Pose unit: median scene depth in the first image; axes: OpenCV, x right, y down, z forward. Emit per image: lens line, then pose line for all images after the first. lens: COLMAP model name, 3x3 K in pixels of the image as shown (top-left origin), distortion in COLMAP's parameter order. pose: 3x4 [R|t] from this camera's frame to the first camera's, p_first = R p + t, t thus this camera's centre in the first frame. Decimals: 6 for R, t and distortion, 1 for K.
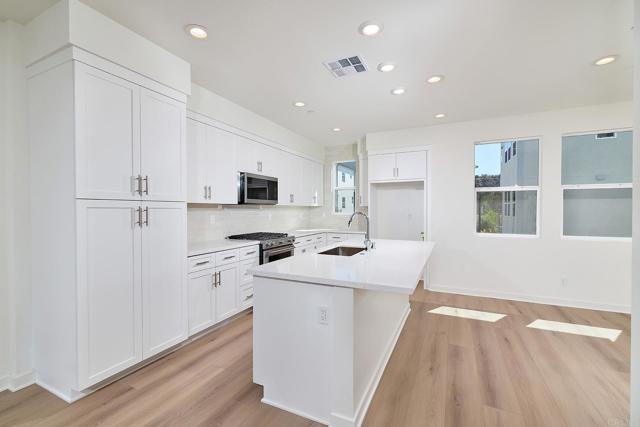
lens RADIAL K [[278.5, 0, 318.3], [0, 278.5, 212.3], [0, 0, 1]] dist [-0.001174, -0.000300]
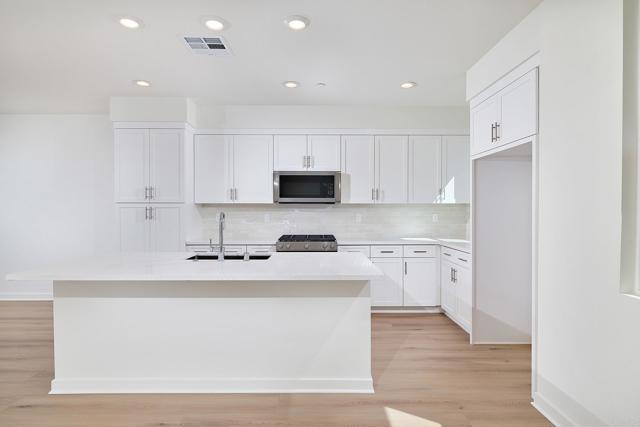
lens RADIAL K [[336.3, 0, 320.0], [0, 336.3, 213.5], [0, 0, 1]] dist [-0.001412, -0.001049]
pose [[0.441000, 0.015039, -0.897381, 0.845815], [-0.011347, 0.999873, 0.011180, -0.008654], [0.897436, 0.005252, 0.441114, 0.595632]]
